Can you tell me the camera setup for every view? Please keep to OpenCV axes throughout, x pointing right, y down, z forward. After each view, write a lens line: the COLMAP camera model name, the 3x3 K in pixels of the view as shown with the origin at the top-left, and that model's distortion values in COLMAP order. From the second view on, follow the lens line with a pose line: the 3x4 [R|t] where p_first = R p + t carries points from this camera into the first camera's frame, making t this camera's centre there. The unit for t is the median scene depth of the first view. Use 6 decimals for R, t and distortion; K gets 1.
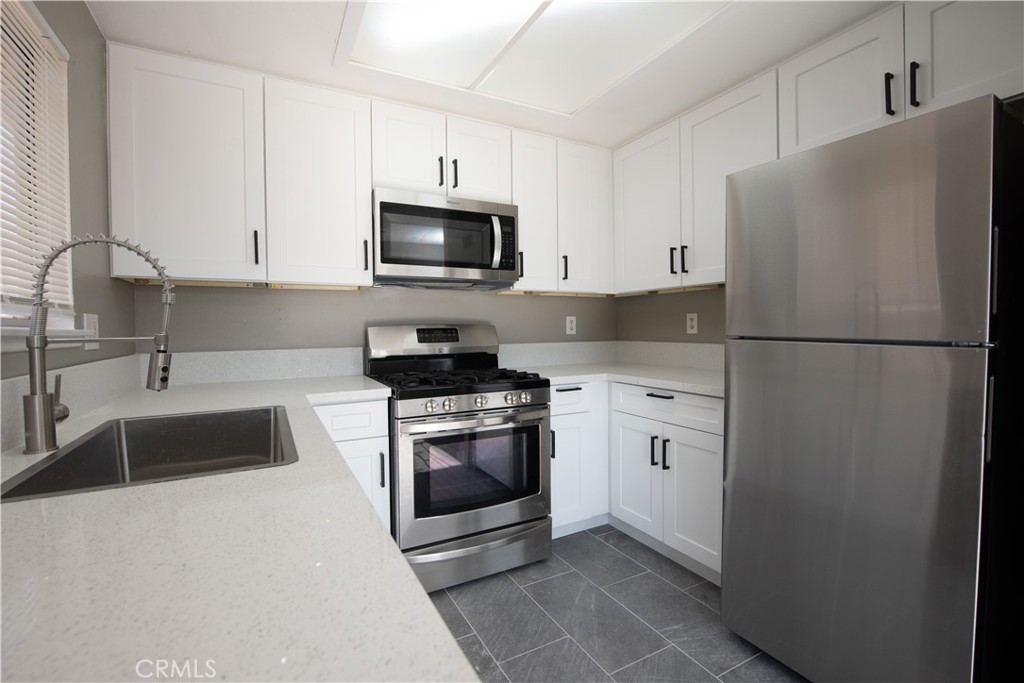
lens RADIAL K [[462.2, 0, 514.0], [0, 462.2, 338.5], [0, 0, 1]] dist [-0.011162, -0.002007]
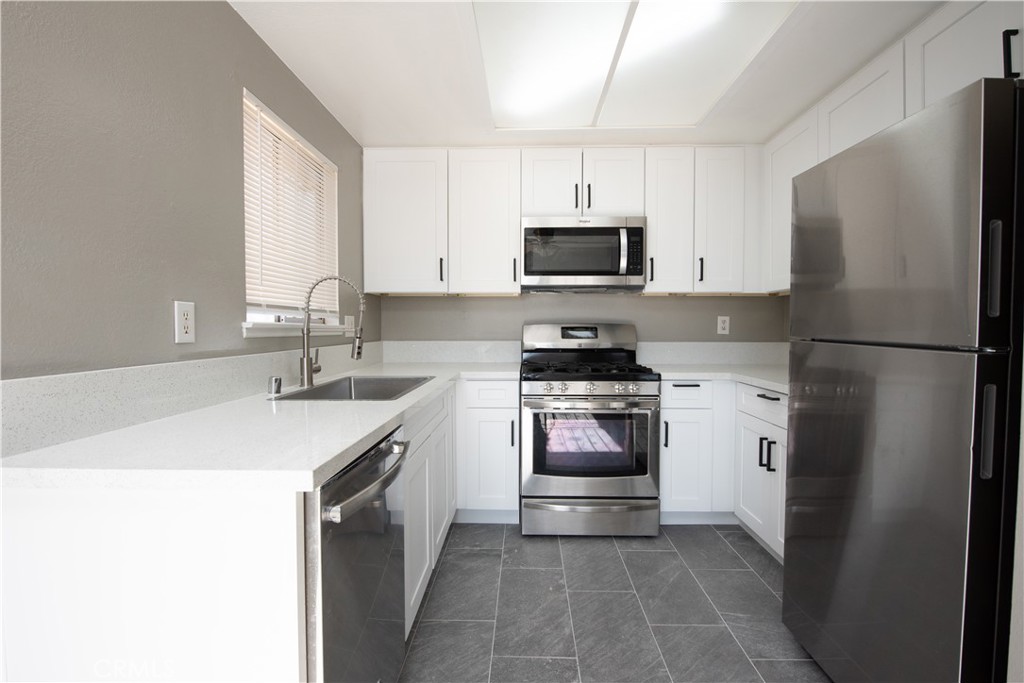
lens RADIAL K [[462.2, 0, 515.7], [0, 462.2, 338.0], [0, 0, 1]] dist [-0.011162, -0.002007]
pose [[0.868070, 0.022257, -0.495943, 0.337231], [-0.021230, 0.999745, 0.007709, 0.001211], [0.495988, 0.003837, 0.868321, -0.132317]]
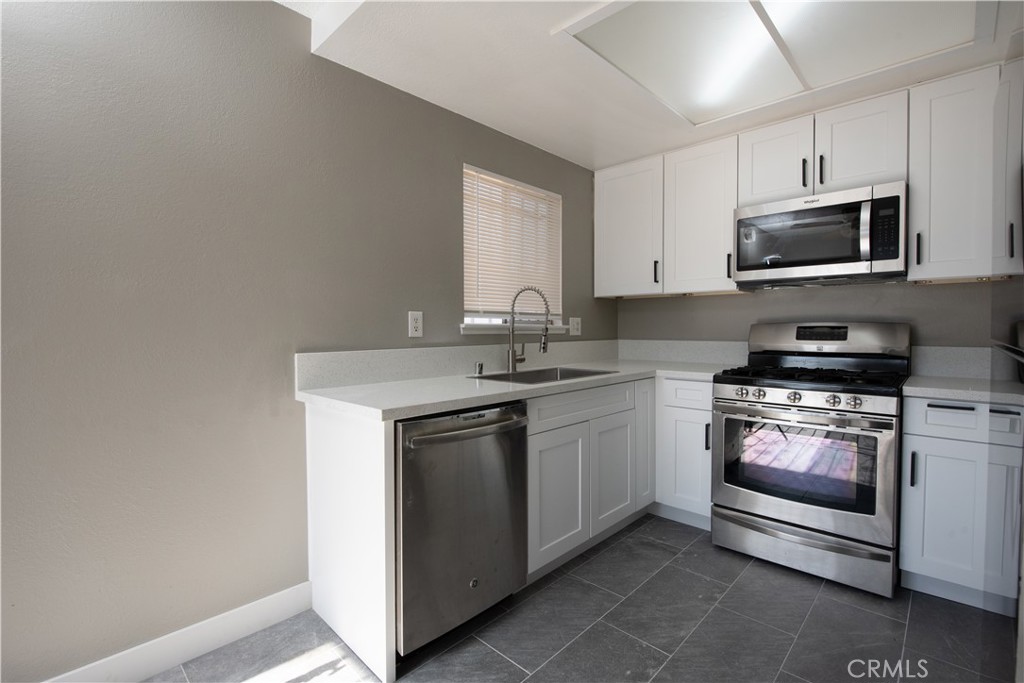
lens RADIAL K [[462.2, 0, 514.9], [0, 462.2, 339.3], [0, 0, 1]] dist [-0.011162, -0.002007]
pose [[0.312731, 0.033346, -0.949256, 0.678530], [-0.024369, 0.999336, 0.027077, -0.005612], [0.949529, 0.014664, 0.313336, 0.082586]]
